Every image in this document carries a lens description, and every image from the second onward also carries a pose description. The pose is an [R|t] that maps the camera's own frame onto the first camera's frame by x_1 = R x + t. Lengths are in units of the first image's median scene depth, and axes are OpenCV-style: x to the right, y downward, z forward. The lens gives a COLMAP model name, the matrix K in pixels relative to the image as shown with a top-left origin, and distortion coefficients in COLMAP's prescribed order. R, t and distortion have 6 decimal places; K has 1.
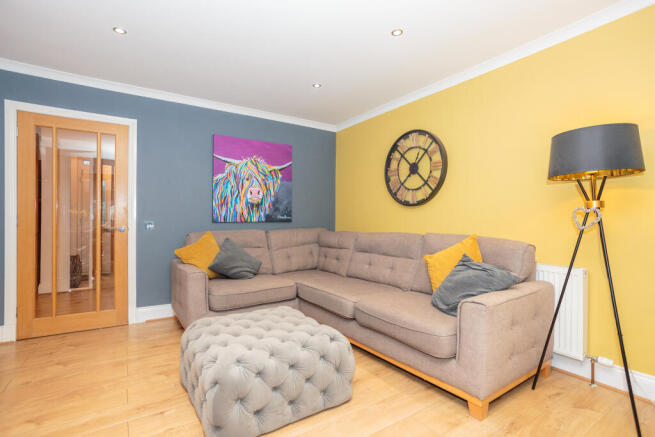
lens RADIAL K [[312.4, 0, 327.5], [0, 312.4, 218.5], [0, 0, 1]] dist [-0.022606, 0.000645]
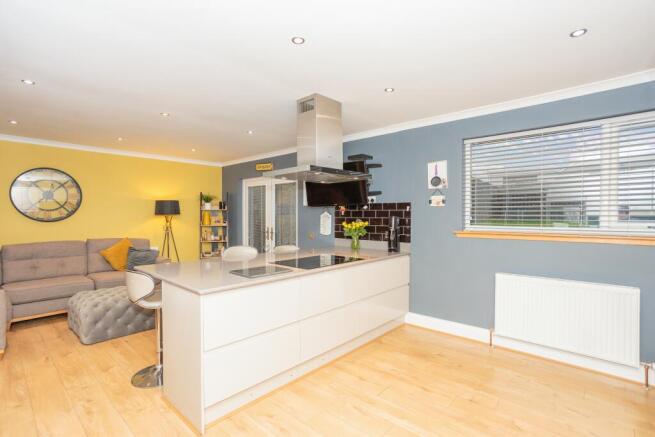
lens RADIAL K [[314.7, 0, 315.9], [0, 314.7, 220.6], [0, 0, 1]] dist [0.001011, 0.000485]
pose [[-0.207812, -0.019562, 0.977973, -1.427377], [-0.008358, 0.999799, 0.018222, -0.086510], [-0.978133, -0.004387, -0.207934, 0.132978]]
